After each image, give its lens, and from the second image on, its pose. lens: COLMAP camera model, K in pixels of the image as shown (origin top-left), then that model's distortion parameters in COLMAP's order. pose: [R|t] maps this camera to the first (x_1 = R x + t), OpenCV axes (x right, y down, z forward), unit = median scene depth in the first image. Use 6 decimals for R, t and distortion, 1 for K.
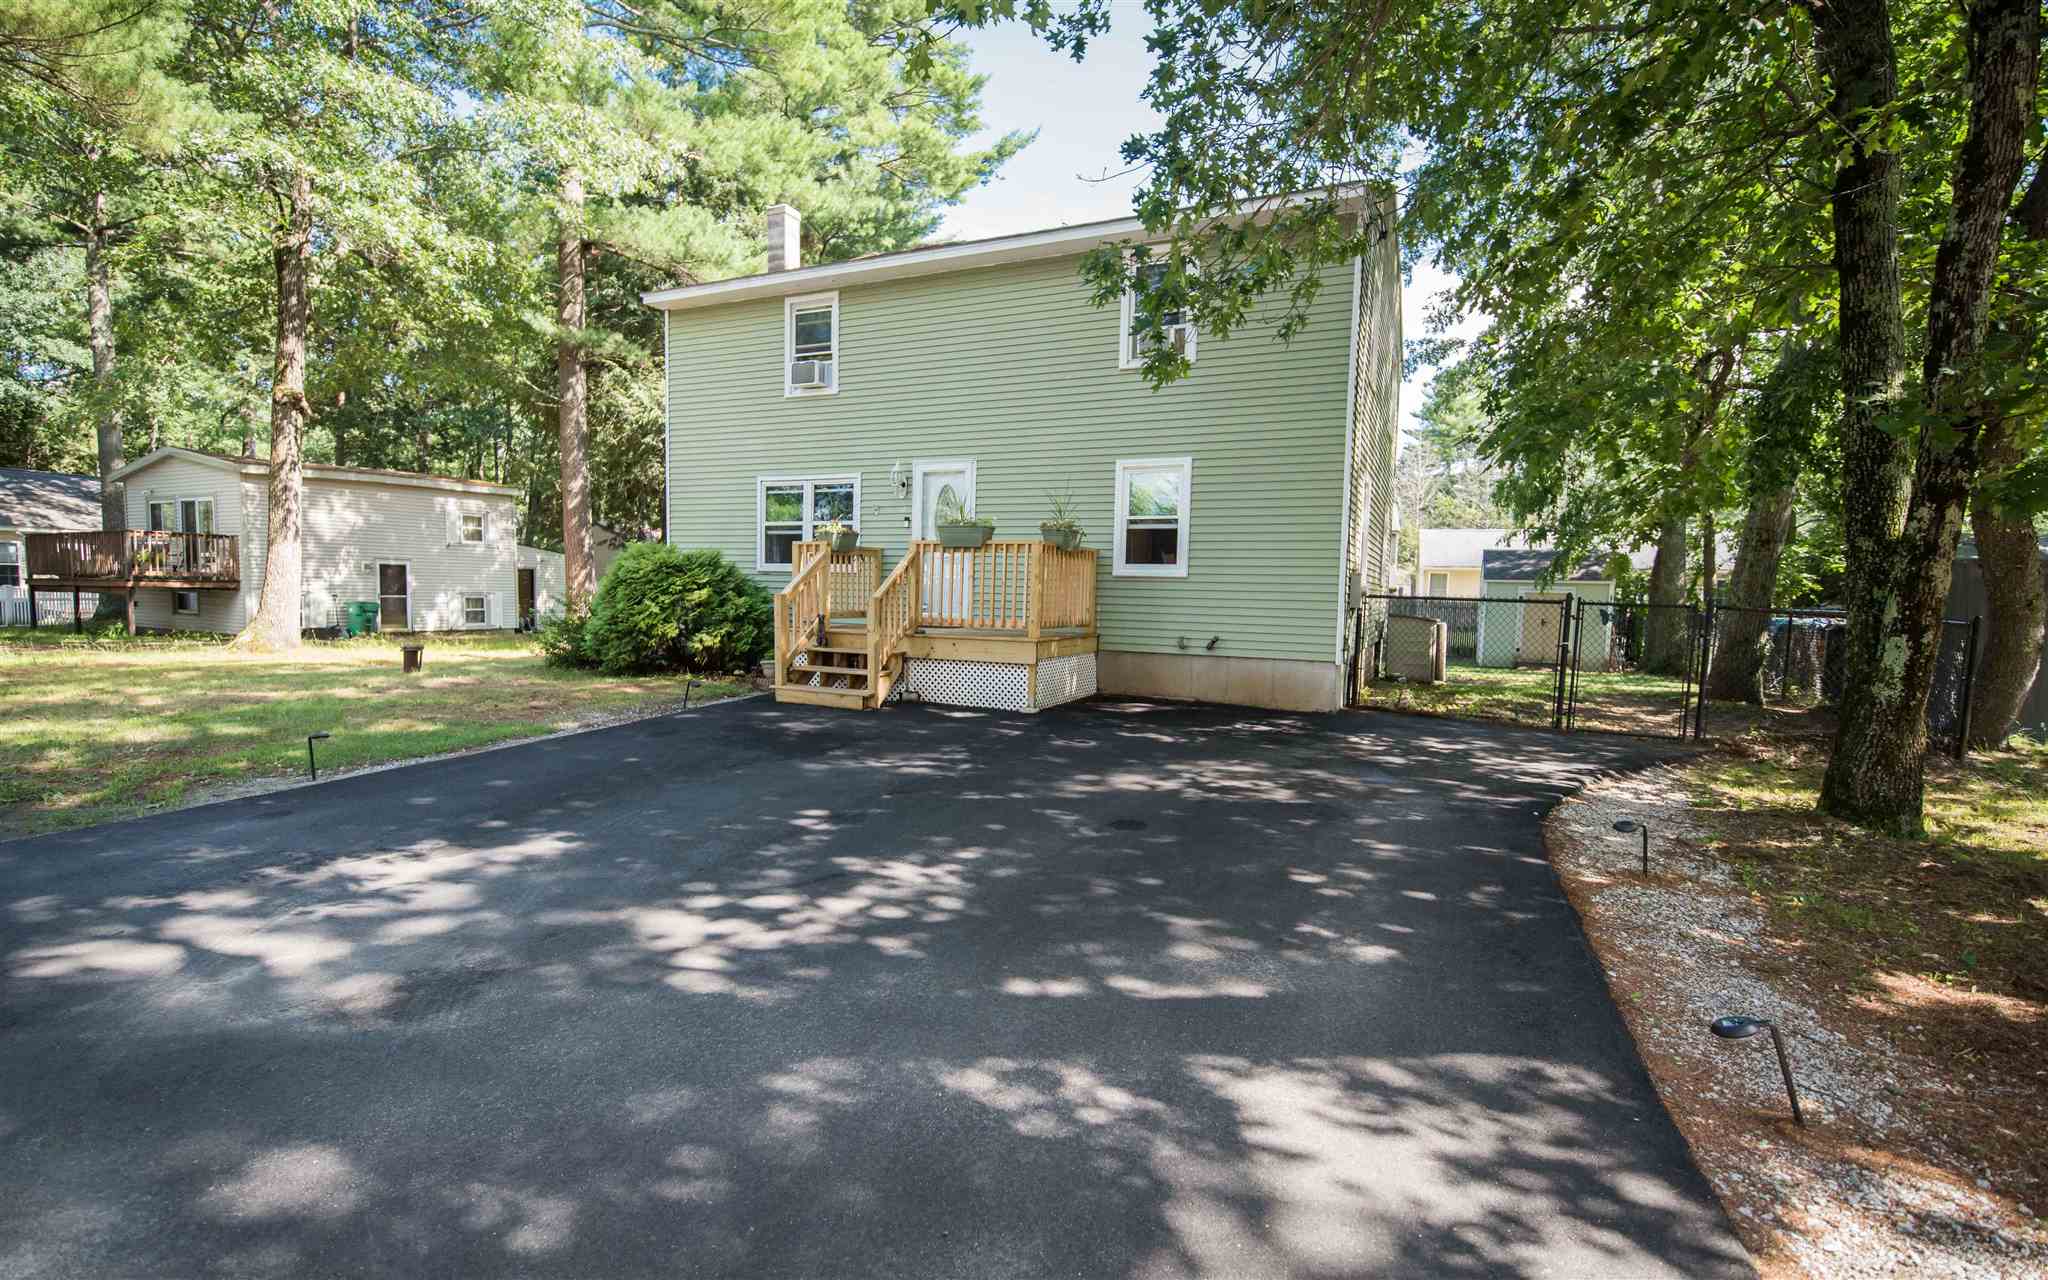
lens RADIAL K [[882.8, 0, 985.4], [0, 882.8, 661.4], [0, 0, 1]] dist [0.000325, -0.008285]
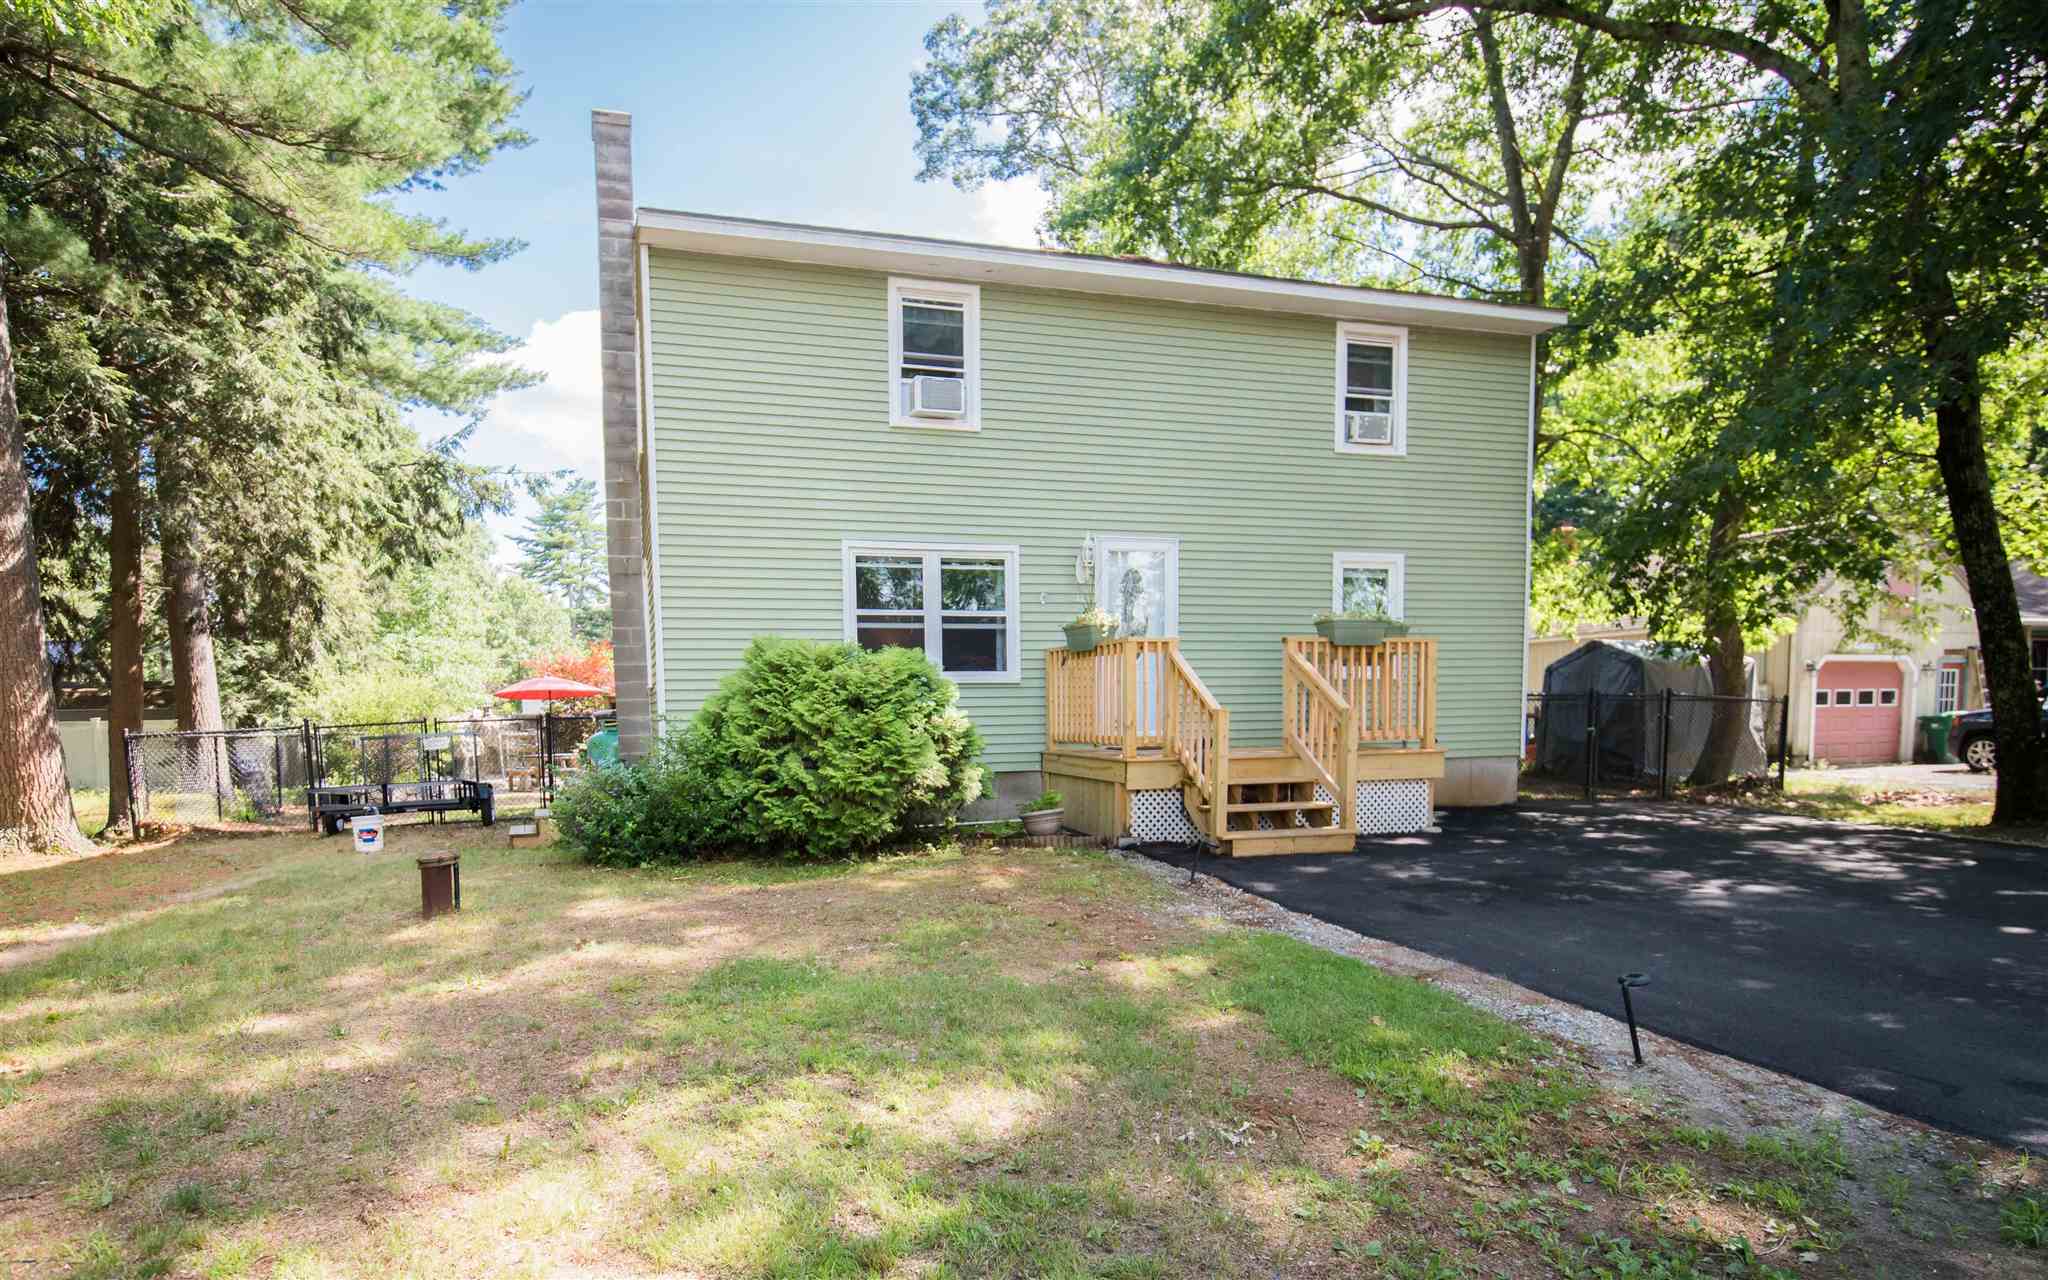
lens RADIAL K [[1033.4, 0, 910.1], [0, 1033.4, 796.4], [0, 0, 1]] dist [0.002929, -0.012636]
pose [[0.771993, -0.086911, 0.629661, -0.843174], [0.083345, 0.995896, 0.035277, -0.048919], [-0.630143, 0.025245, 0.776069, 0.437829]]
